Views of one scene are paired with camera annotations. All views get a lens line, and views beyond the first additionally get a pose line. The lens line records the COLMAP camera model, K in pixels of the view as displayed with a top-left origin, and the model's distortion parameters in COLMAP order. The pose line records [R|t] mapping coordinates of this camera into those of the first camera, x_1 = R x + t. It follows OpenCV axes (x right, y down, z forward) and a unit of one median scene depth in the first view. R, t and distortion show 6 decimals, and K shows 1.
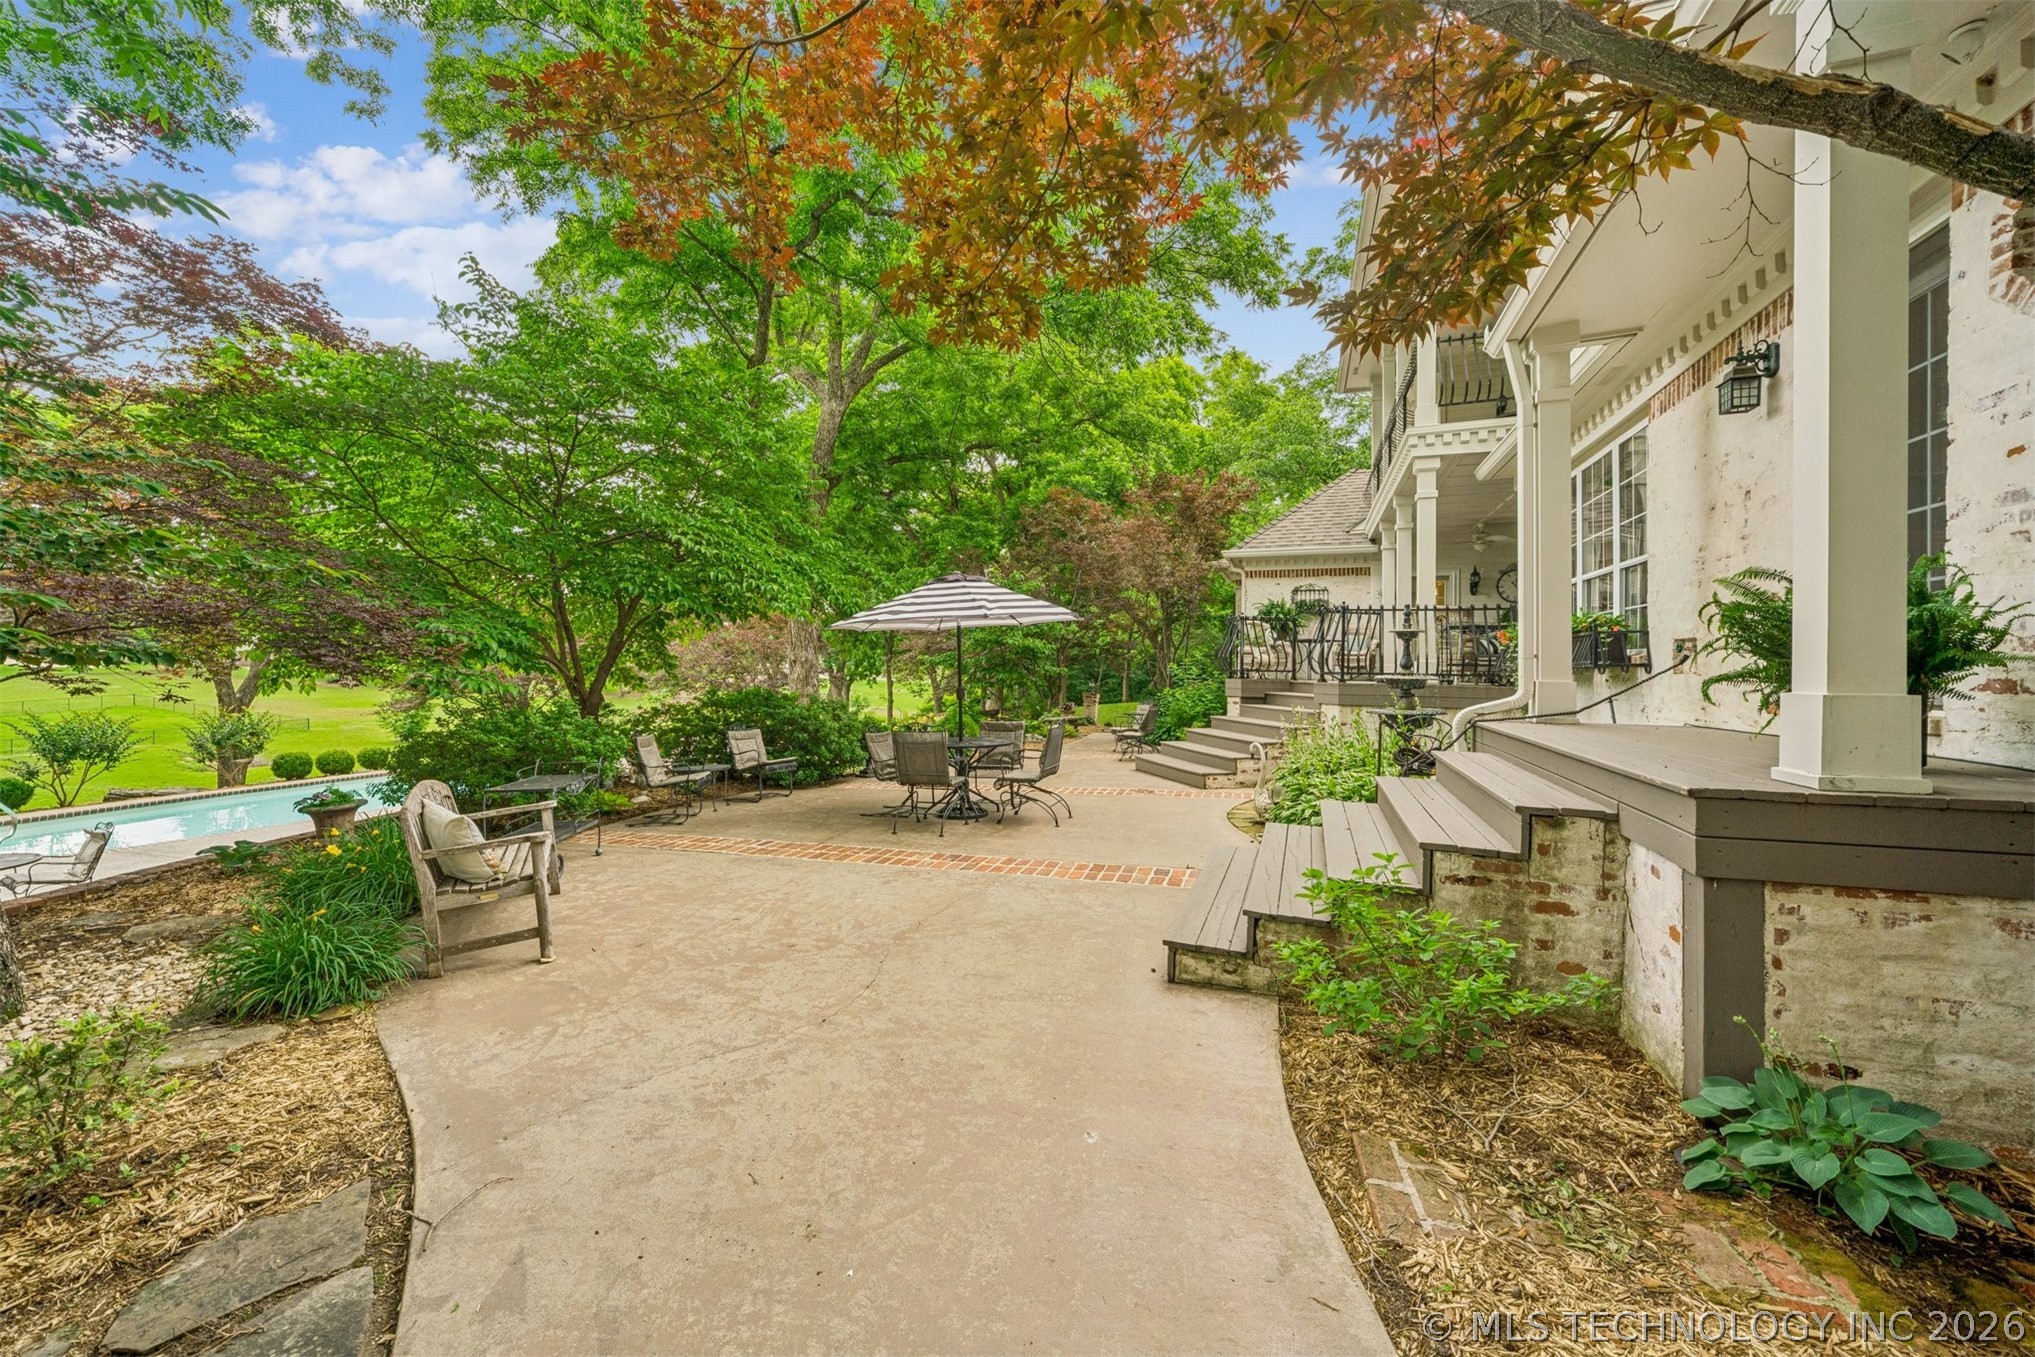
lens RADIAL K [[805.8, 0, 1017.5], [0, 805.8, 678.5], [0, 0, 1]] dist [-0.000186, -0.000009]
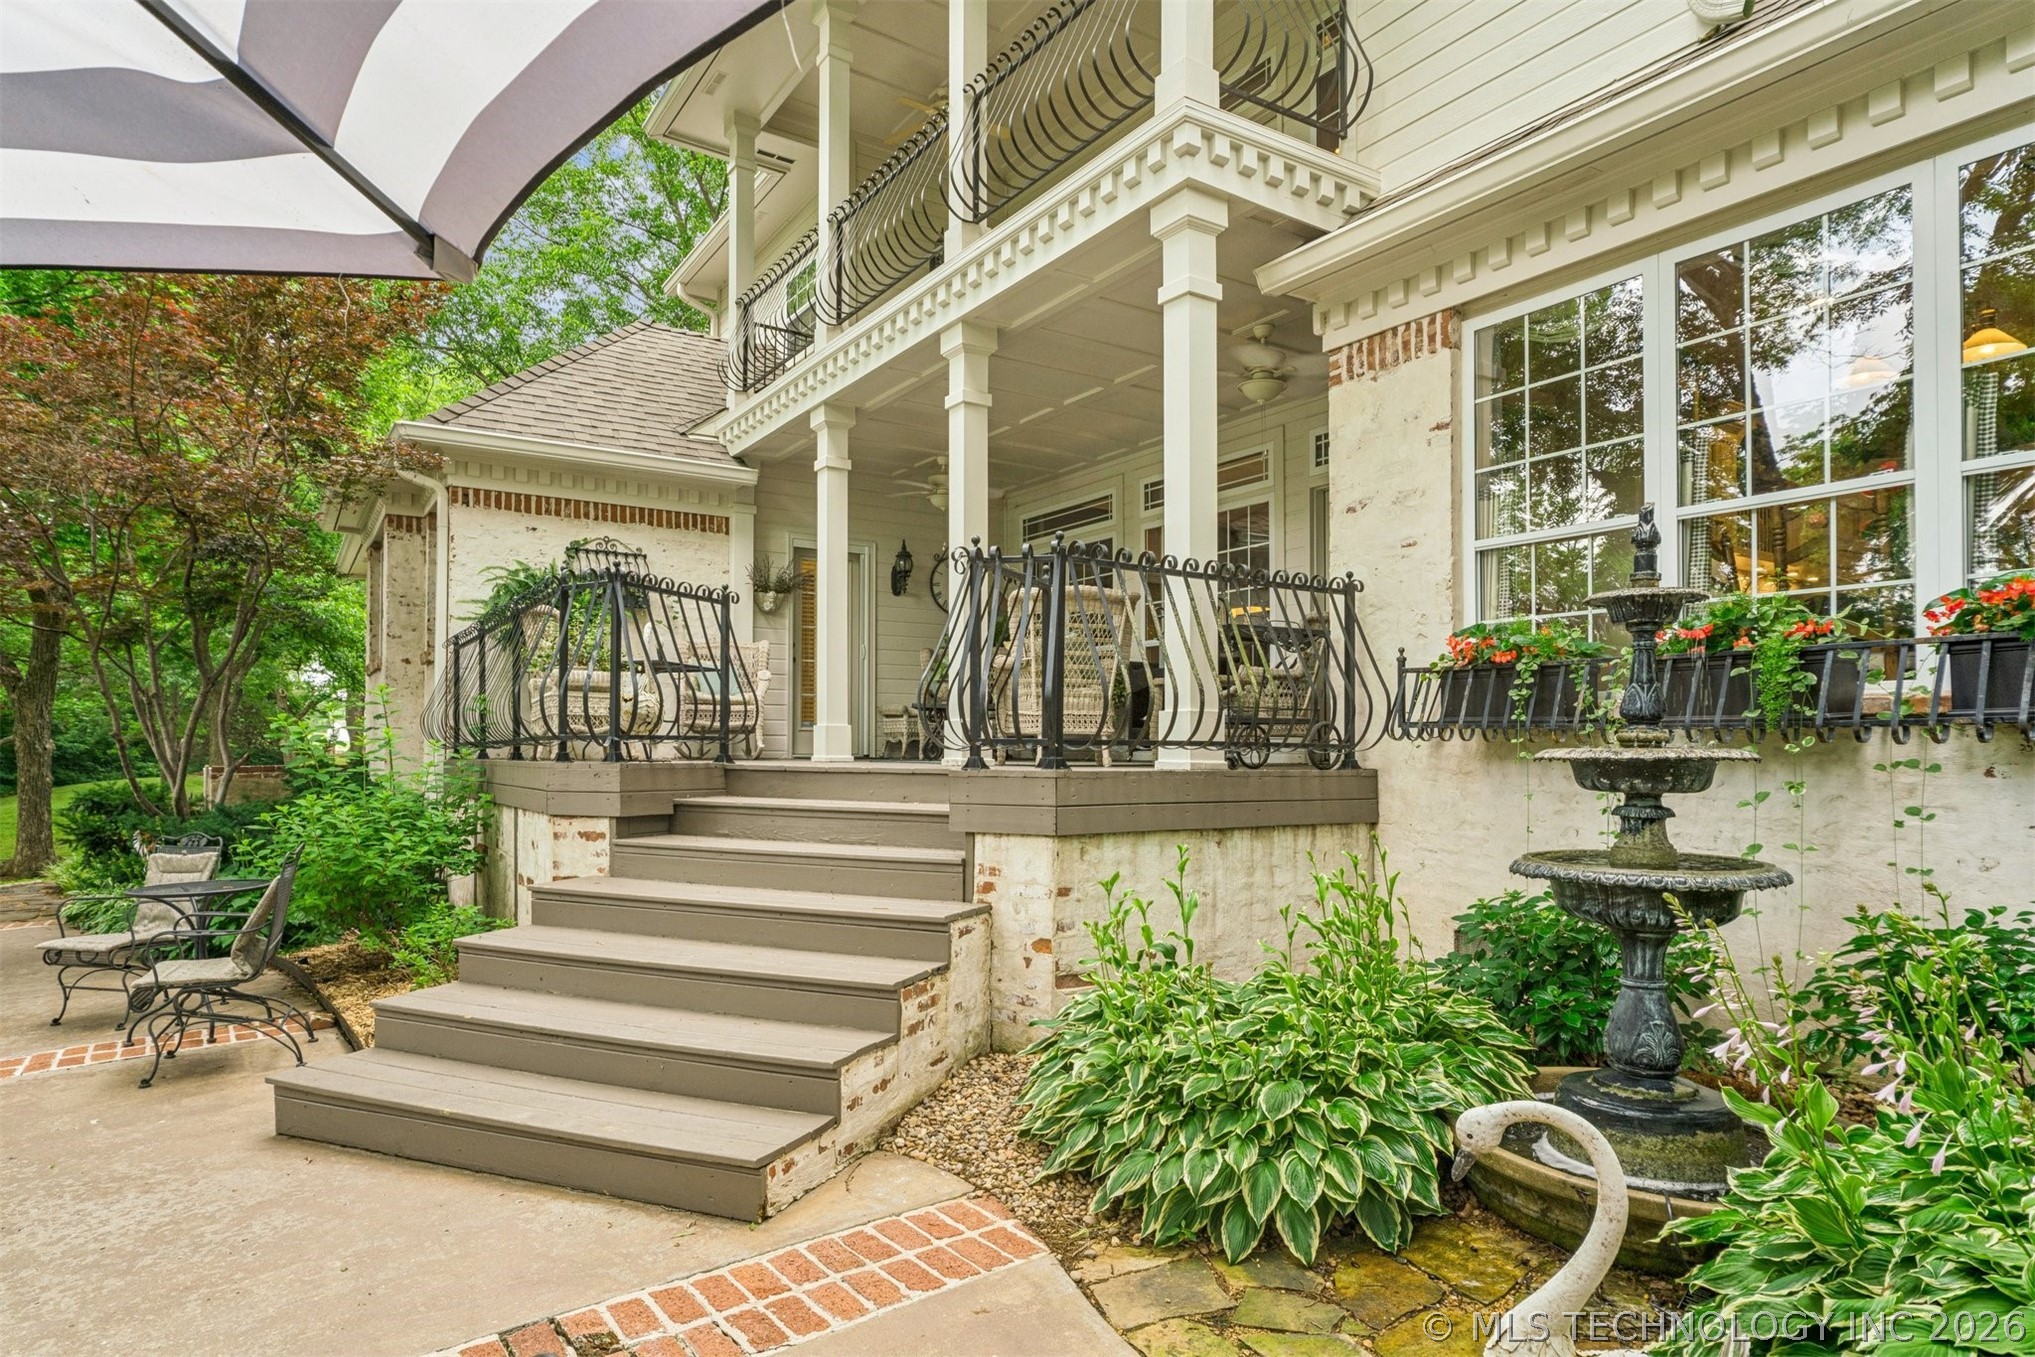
lens RADIAL K [[1180.8, 0, 1016.4], [0, 1180.8, 716.2], [0, 0, 1]] dist [0.000632, 0.000993]
pose [[0.610822, 0.012273, 0.791673, -0.002857], [0.012572, 0.999603, -0.025197, -0.003870], [-0.791668, 0.025344, 0.610425, 0.566436]]
